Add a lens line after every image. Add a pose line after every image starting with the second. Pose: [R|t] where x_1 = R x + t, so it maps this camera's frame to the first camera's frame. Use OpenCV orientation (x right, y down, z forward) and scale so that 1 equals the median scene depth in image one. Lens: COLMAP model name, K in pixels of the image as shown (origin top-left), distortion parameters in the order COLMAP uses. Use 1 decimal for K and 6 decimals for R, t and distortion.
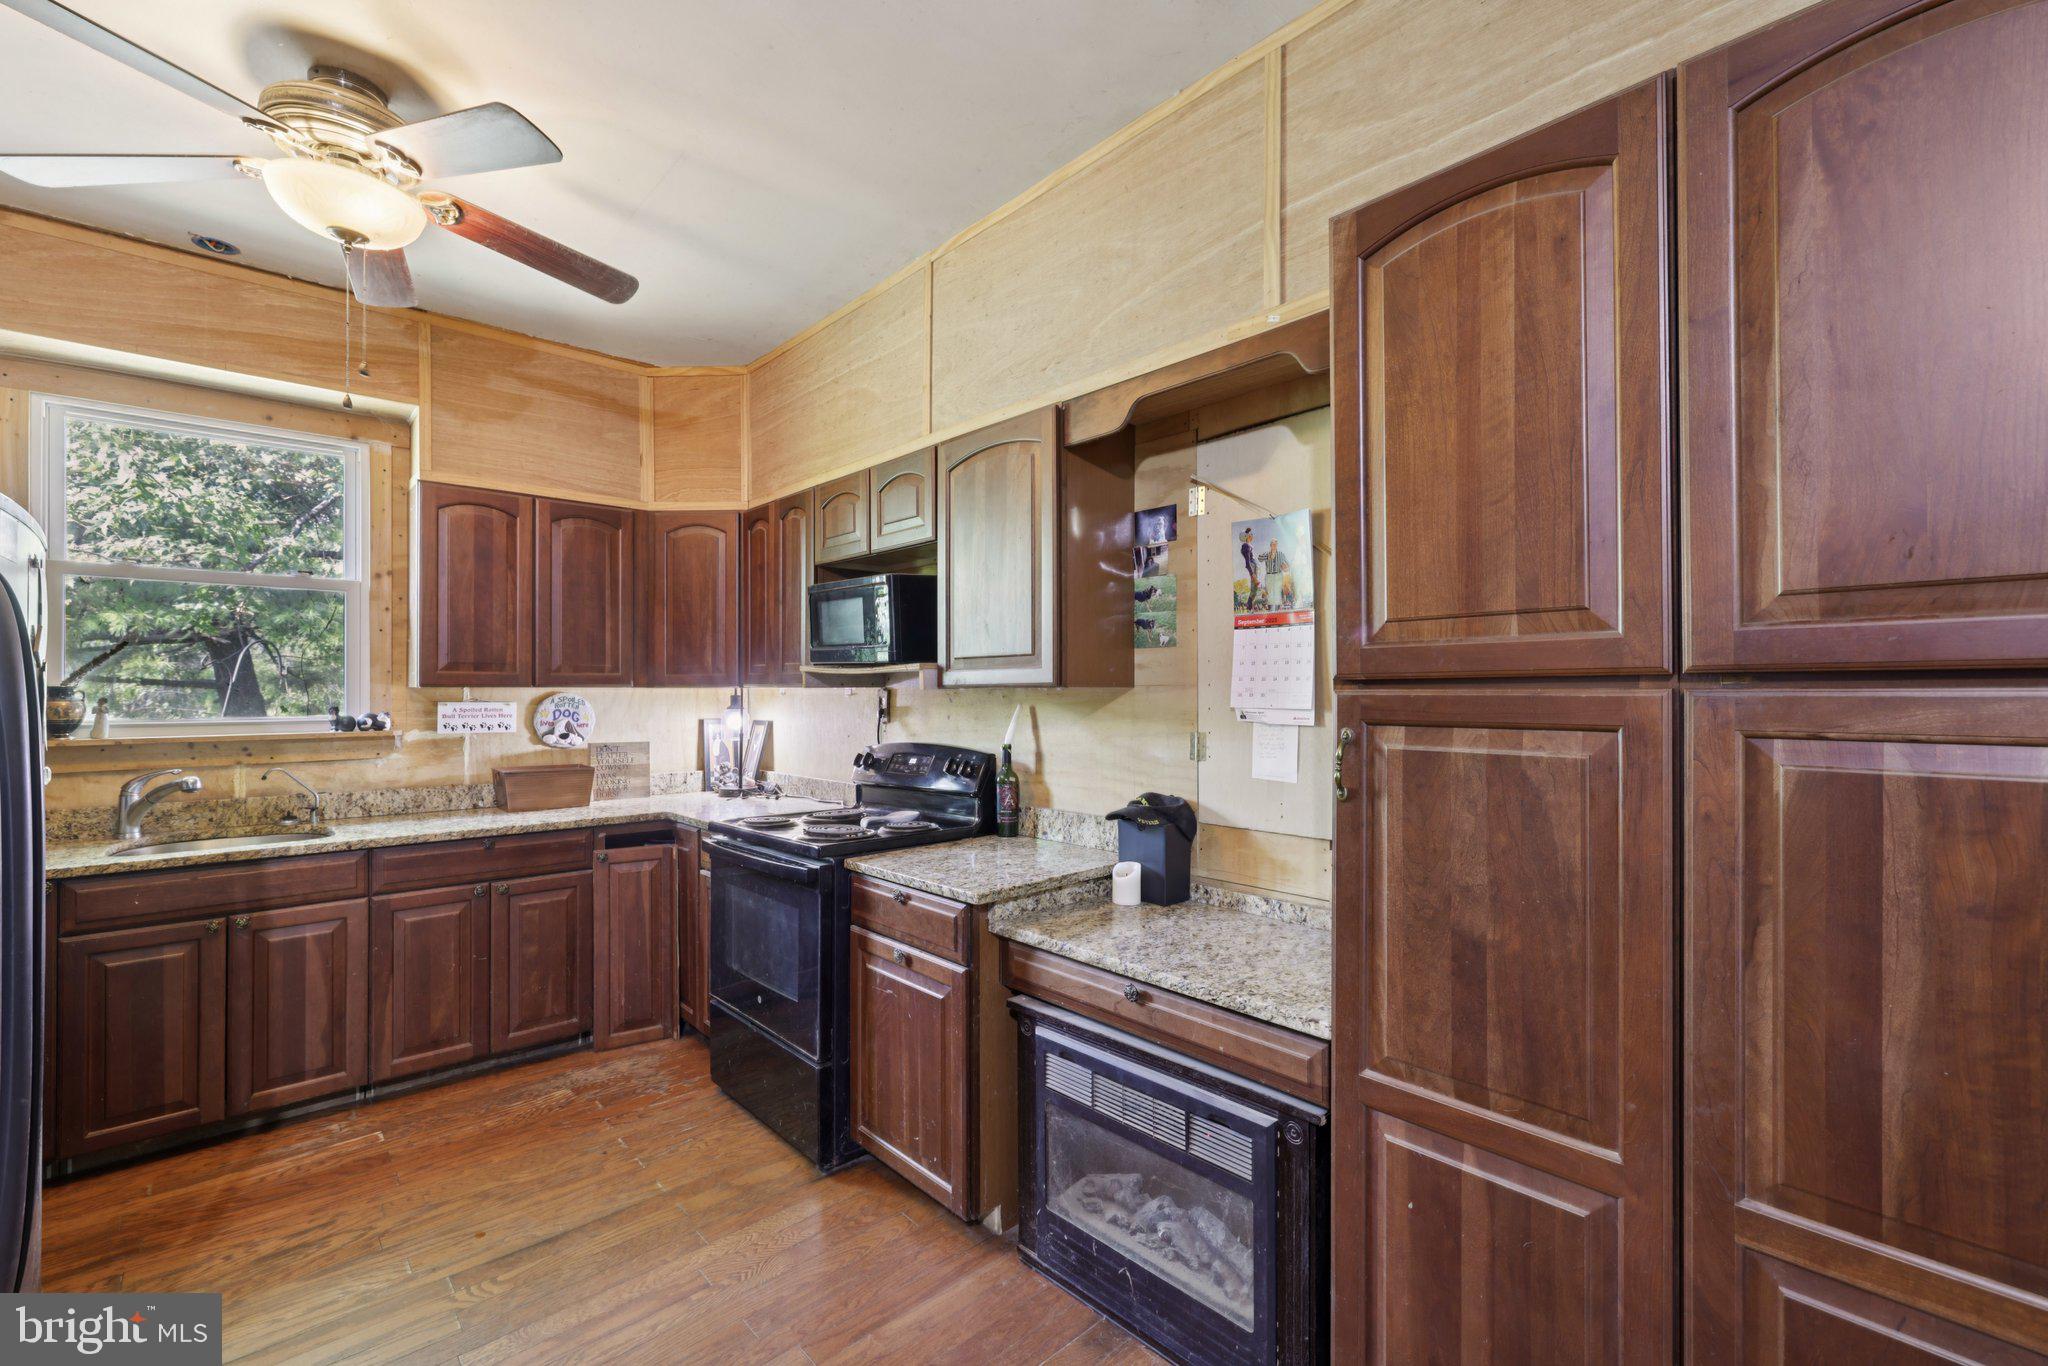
lens RADIAL K [[865.0, 0, 1019.6], [0, 865.0, 683.0], [0, 0, 1]] dist [0.001065, 0.000283]
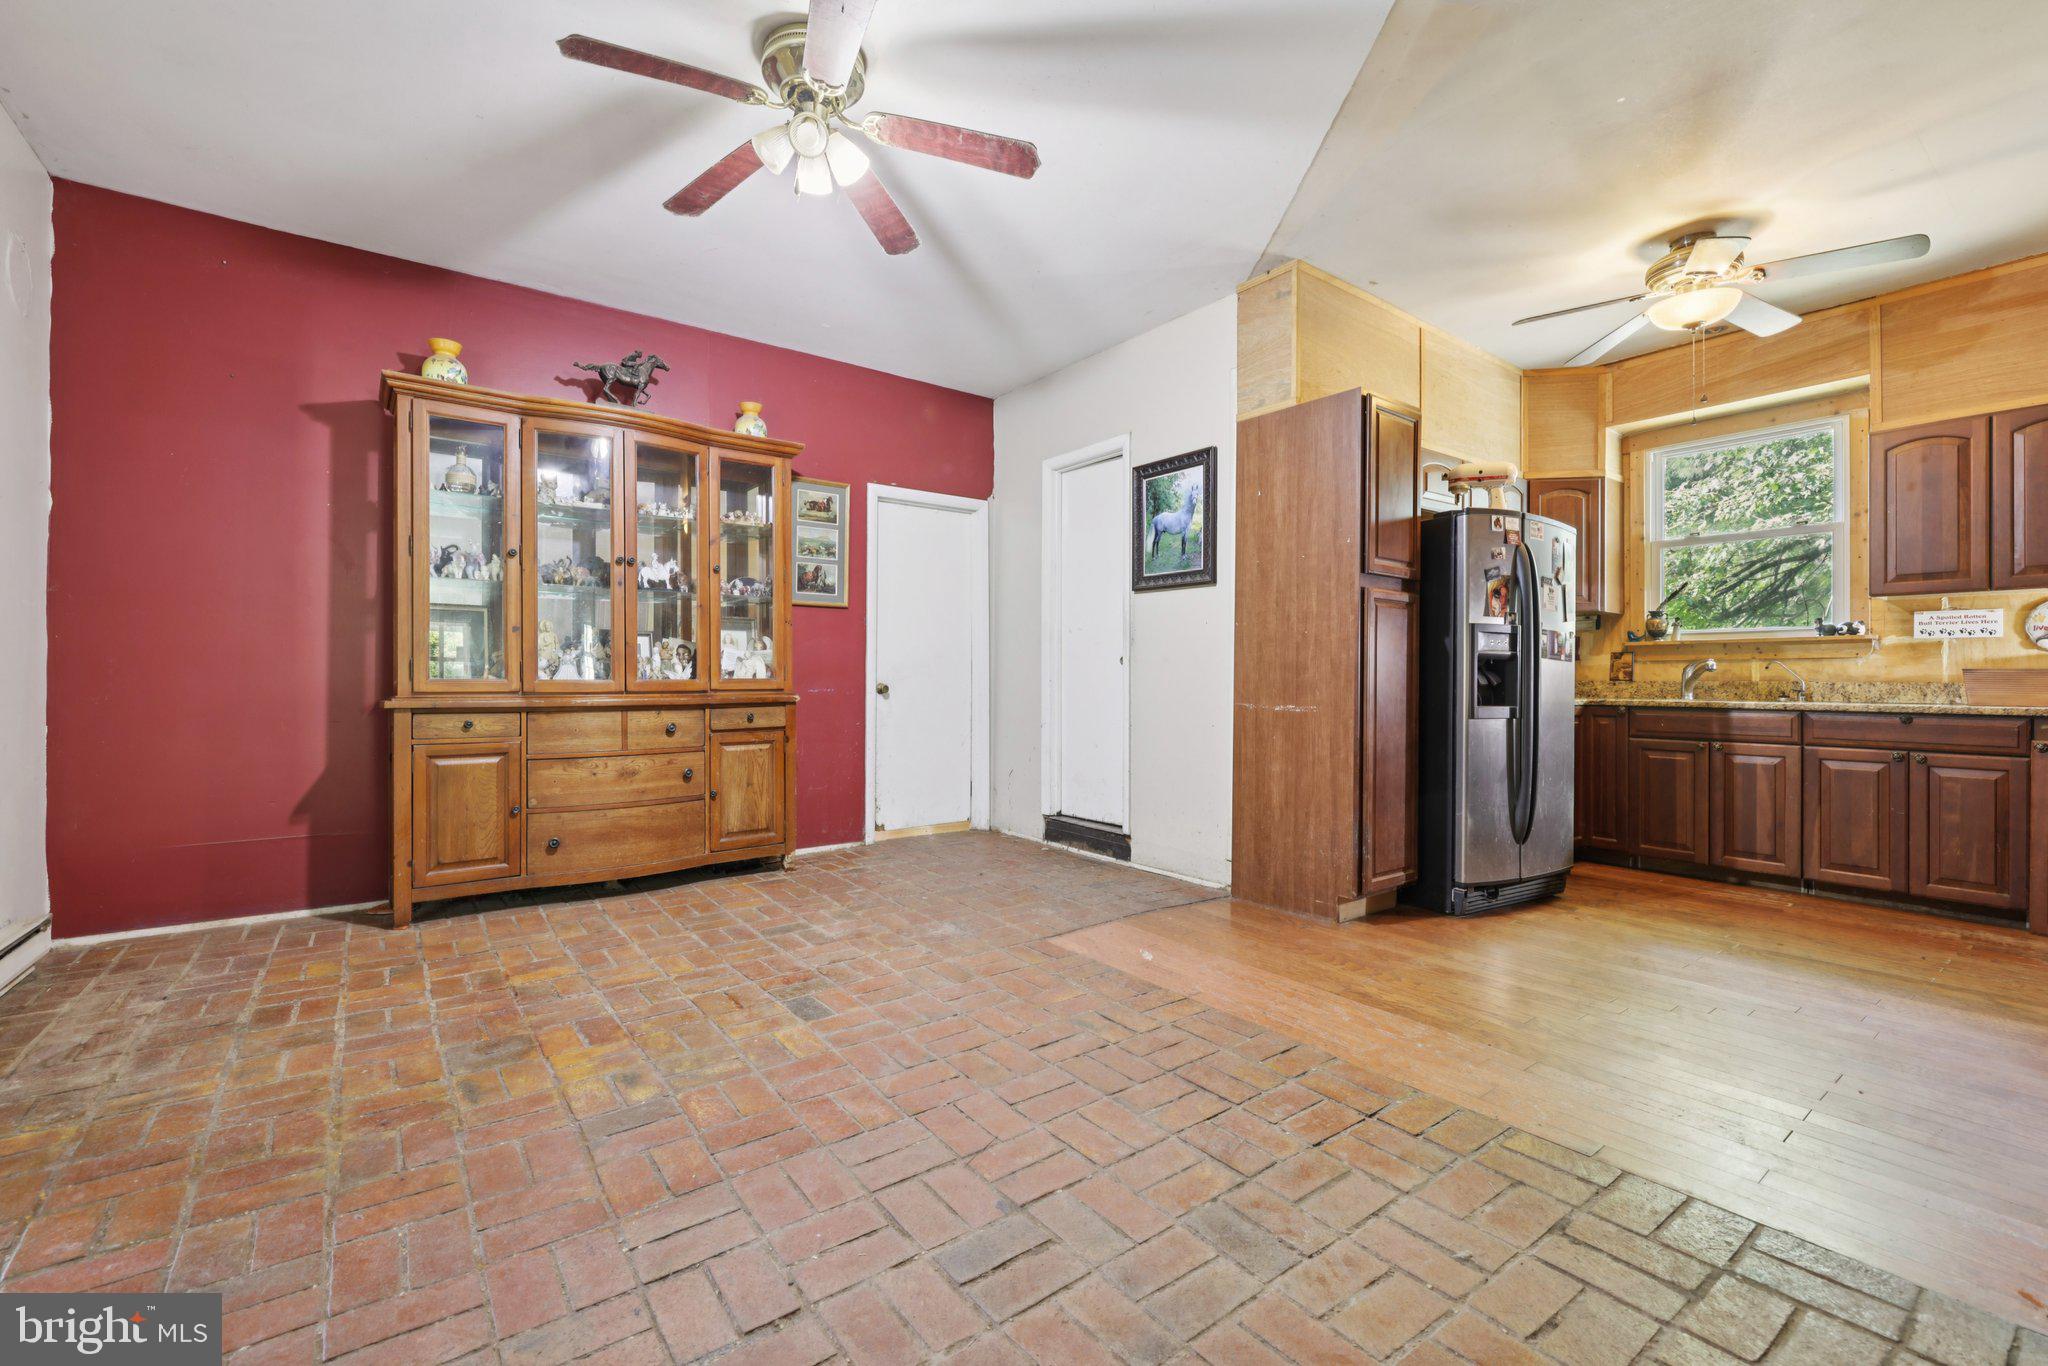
lens RADIAL K [[868.3, 0, 1014.1], [0, 868.3, 682.4], [0, 0, 1]] dist [-0.000164, 0.000057]
pose [[-0.103416, 0.004240, -0.994629, 0.736186], [0.006077, 0.999975, 0.003631, 0.123754], [0.994620, -0.005669, -0.103439, -0.119026]]
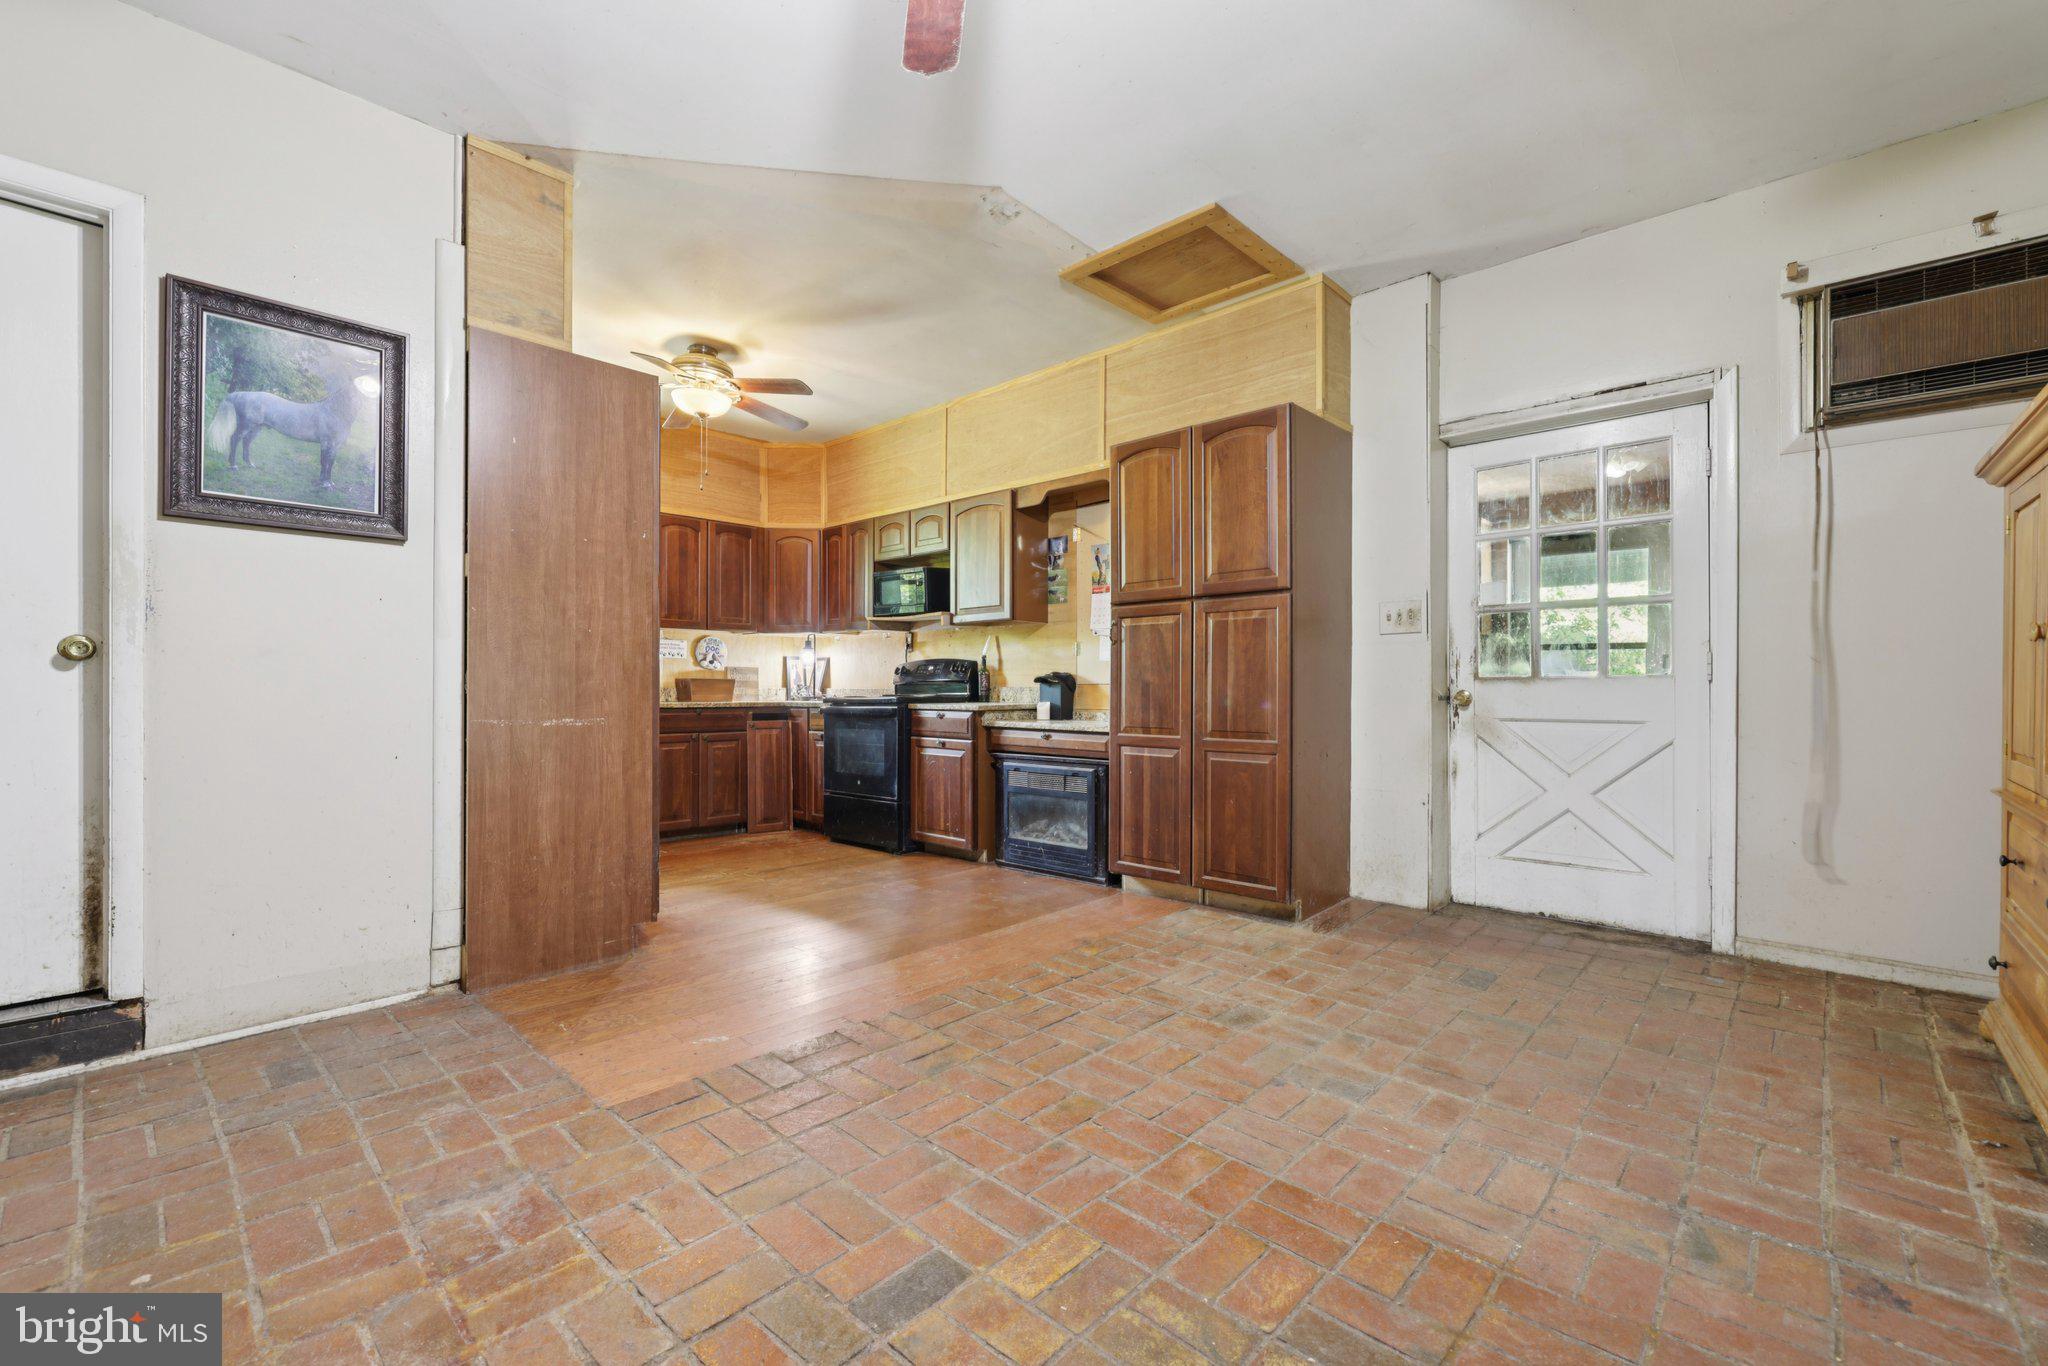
lens RADIAL K [[865.0, 0, 1019.6], [0, 865.0, 683.0], [0, 0, 1]] dist [0.001065, 0.000283]
pose [[0.997007, 0.001542, 0.077299, -0.079520], [-0.001880, 0.999989, 0.004311, 0.117124], [-0.077292, -0.004443, 0.996999, -0.887757]]
